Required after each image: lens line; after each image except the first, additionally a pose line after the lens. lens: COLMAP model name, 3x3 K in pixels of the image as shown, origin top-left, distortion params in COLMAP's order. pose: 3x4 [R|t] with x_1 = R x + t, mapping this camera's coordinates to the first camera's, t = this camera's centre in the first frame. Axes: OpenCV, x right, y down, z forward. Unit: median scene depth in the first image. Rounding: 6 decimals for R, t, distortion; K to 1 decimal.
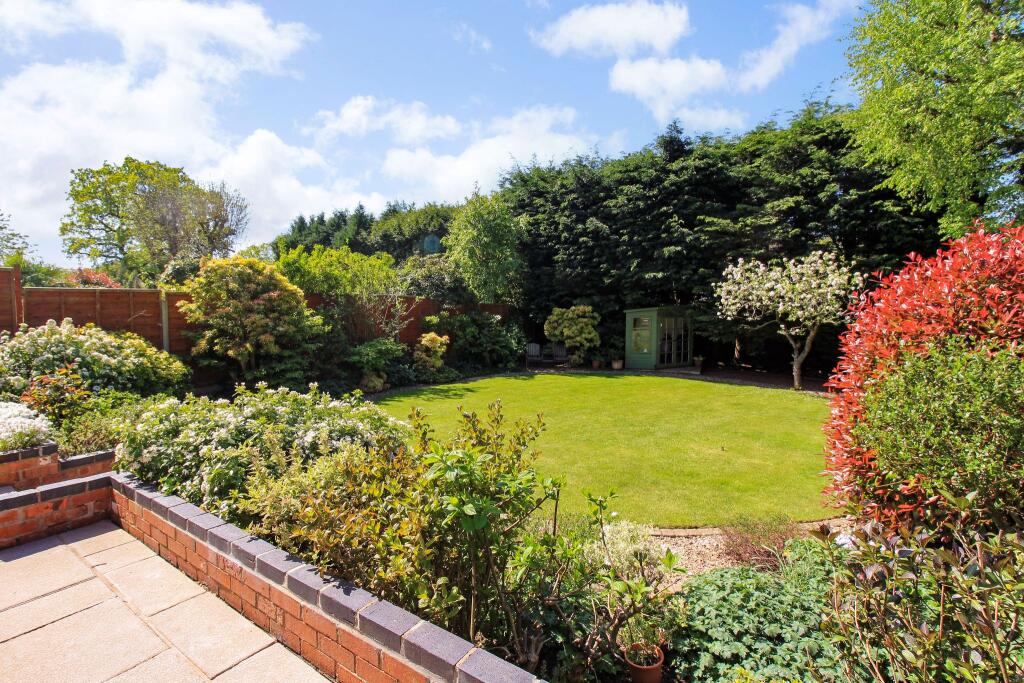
lens RADIAL K [[458.1, 0, 509.0], [0, 458.1, 331.1], [0, 0, 1]] dist [0.000061, -0.000092]
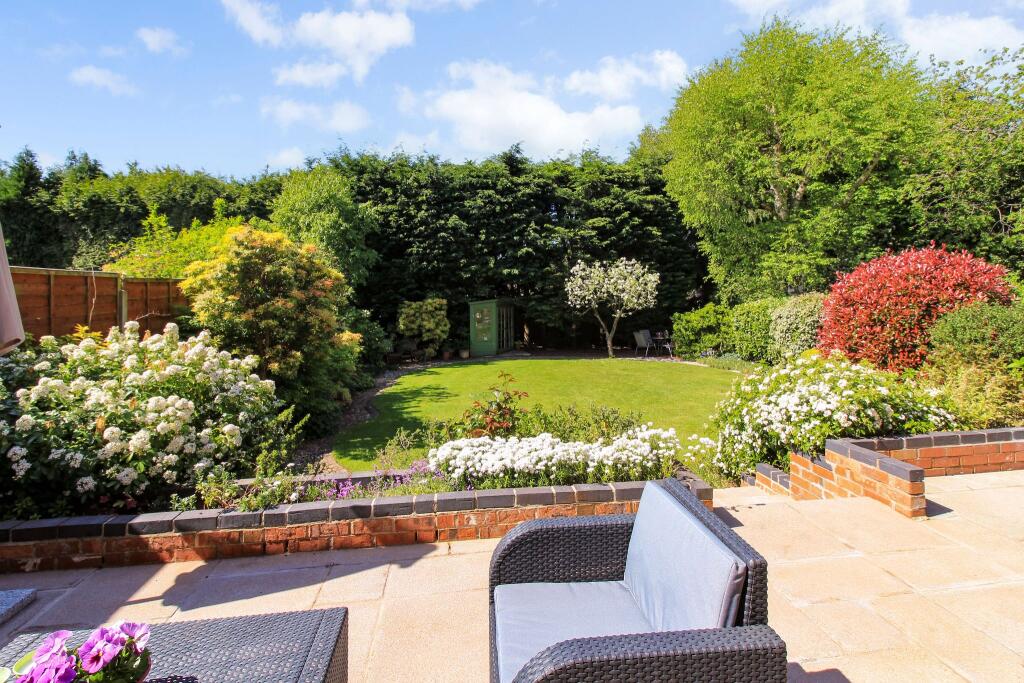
lens RADIAL K [[462.7, 0, 511.8], [0, 462.7, 295.2], [0, 0, 1]] dist [0.003059, 0.000113]
pose [[0.754637, -0.005473, 0.656119, -0.395406], [0.050080, 0.997529, -0.049279, -0.004233], [-0.654228, 0.070046, 0.753047, 0.116717]]
